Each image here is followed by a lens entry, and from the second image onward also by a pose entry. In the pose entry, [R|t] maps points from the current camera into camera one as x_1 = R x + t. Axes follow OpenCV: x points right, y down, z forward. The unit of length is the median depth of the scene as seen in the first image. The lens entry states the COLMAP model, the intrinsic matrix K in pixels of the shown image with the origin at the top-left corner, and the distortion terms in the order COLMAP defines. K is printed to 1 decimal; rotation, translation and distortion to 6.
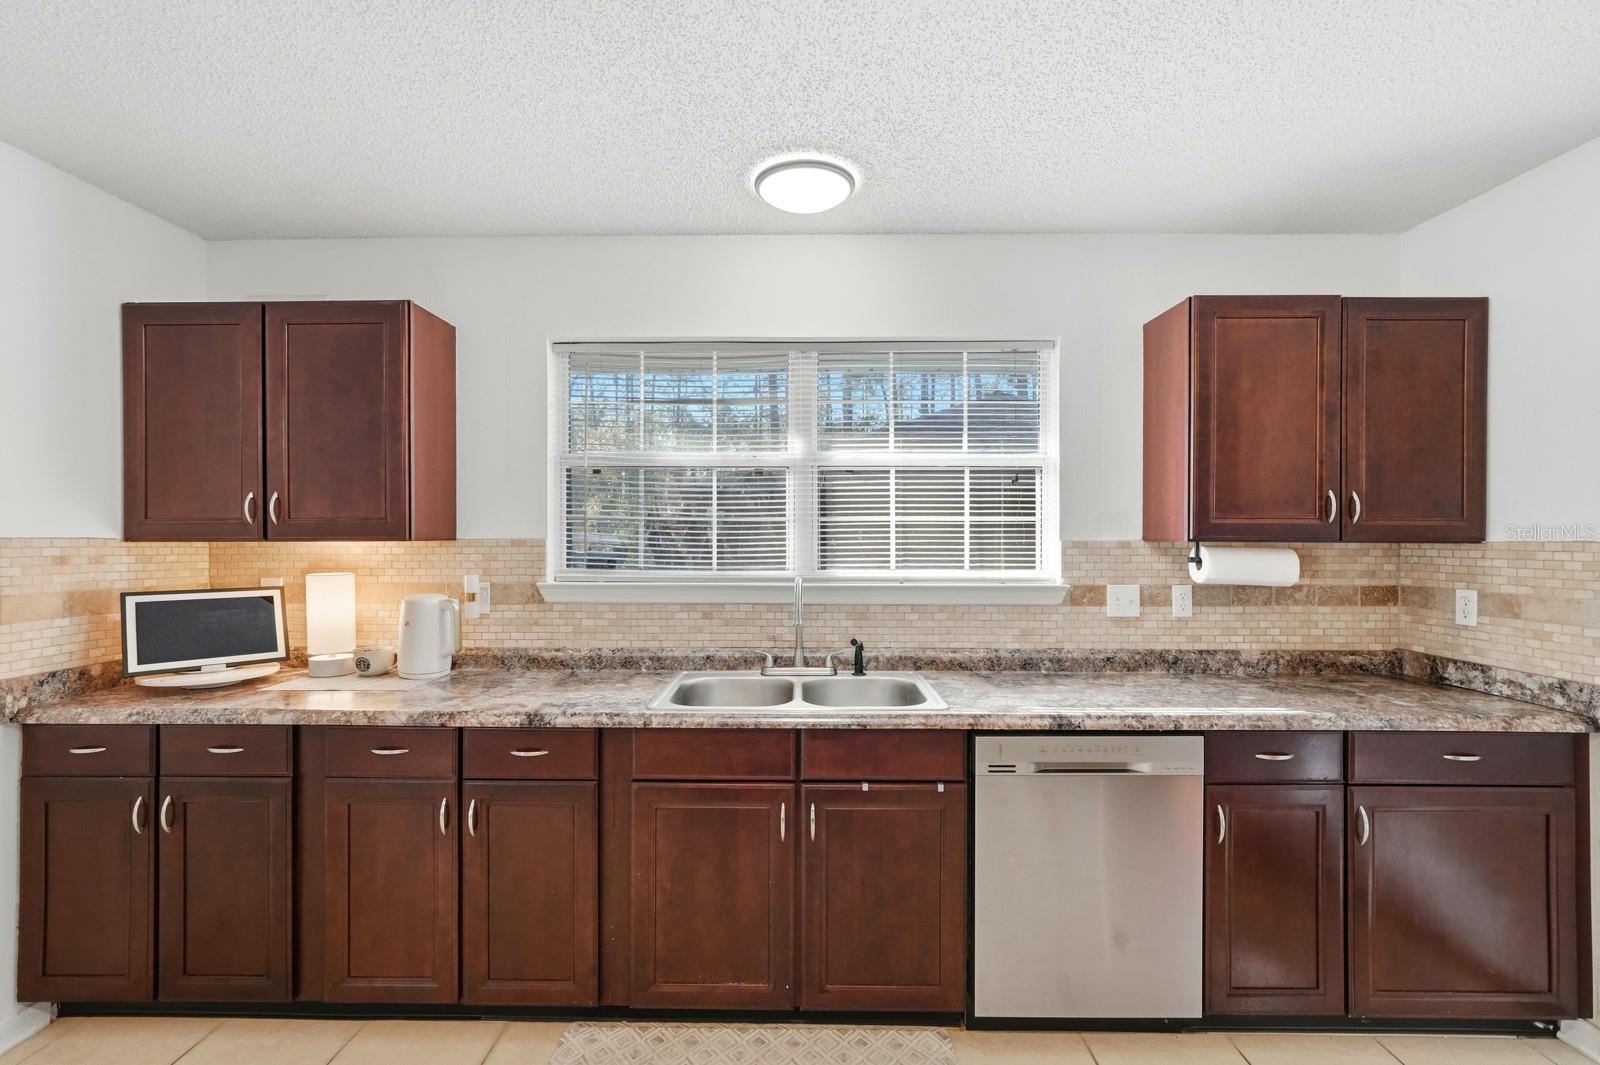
lens RADIAL K [[738.1, 0, 809.6], [0, 738.1, 543.3], [0, 0, 1]] dist [-0.026638, 0.010701]
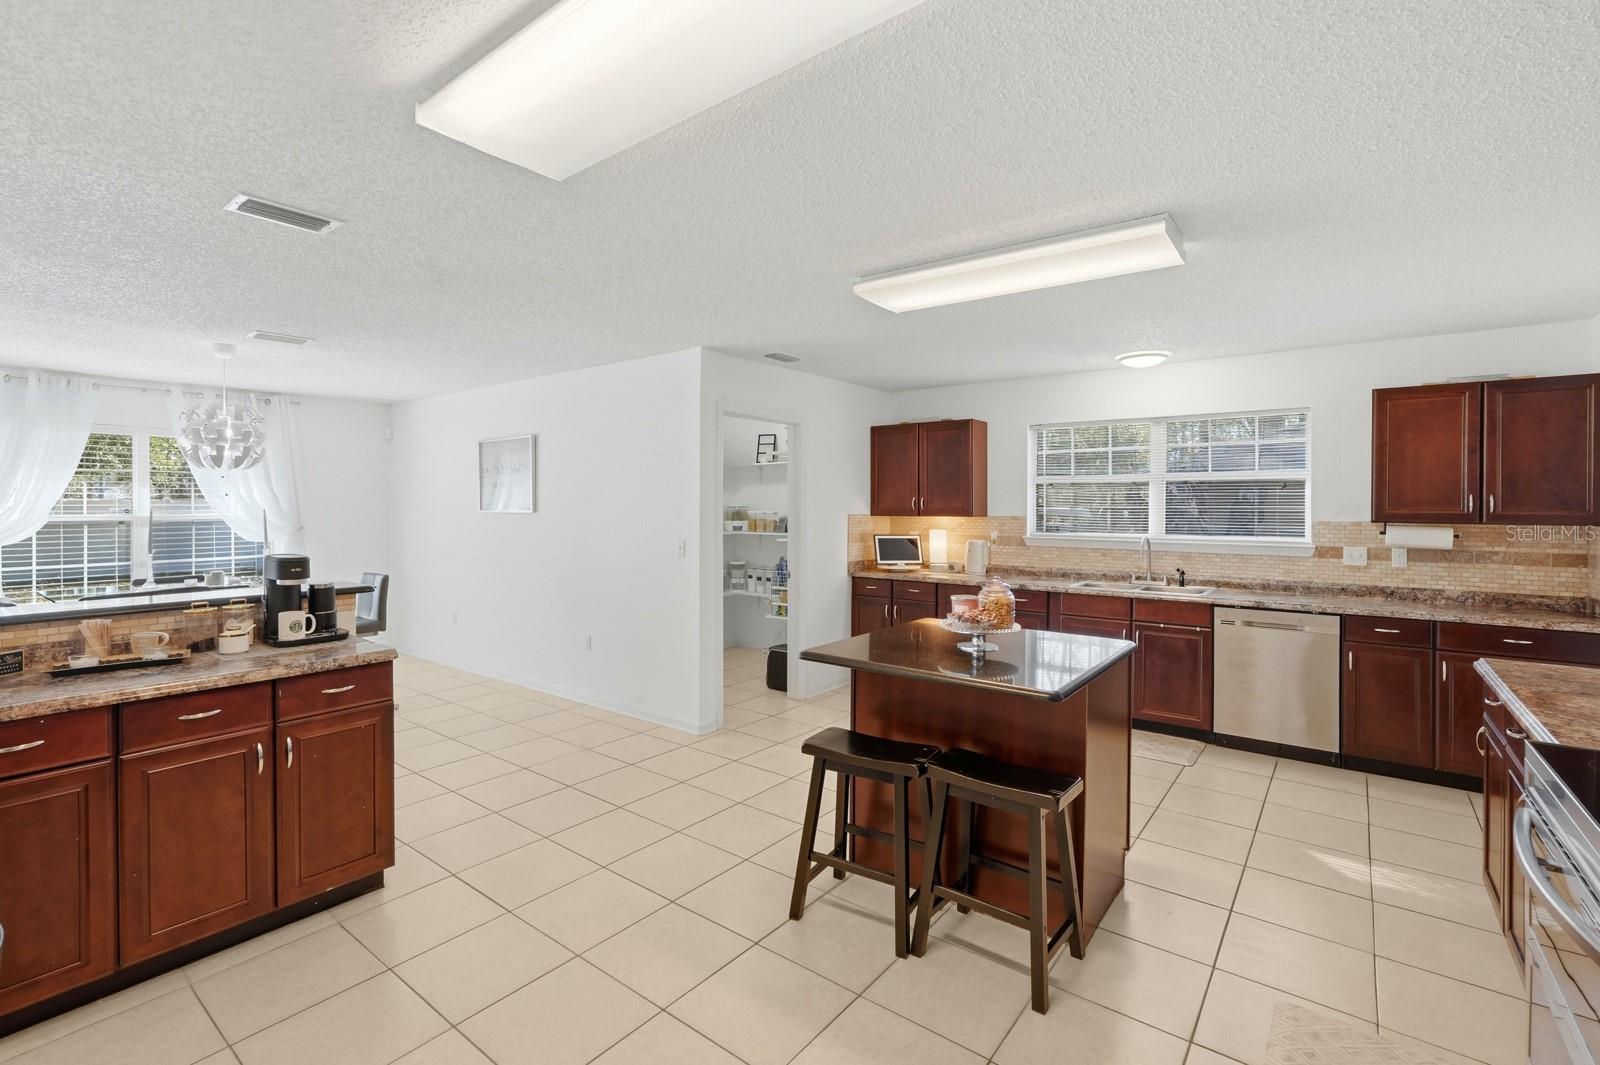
lens RADIAL K [[738.1, 0, 793.2], [0, 738.1, 510.2], [0, 0, 1]] dist [-0.026638, 0.010701]
pose [[0.797908, 0.006277, -0.602747, 0.421114], [-0.013519, 0.999881, -0.007484, 0.000738], [0.602628, 0.014120, 0.797898, -1.210275]]
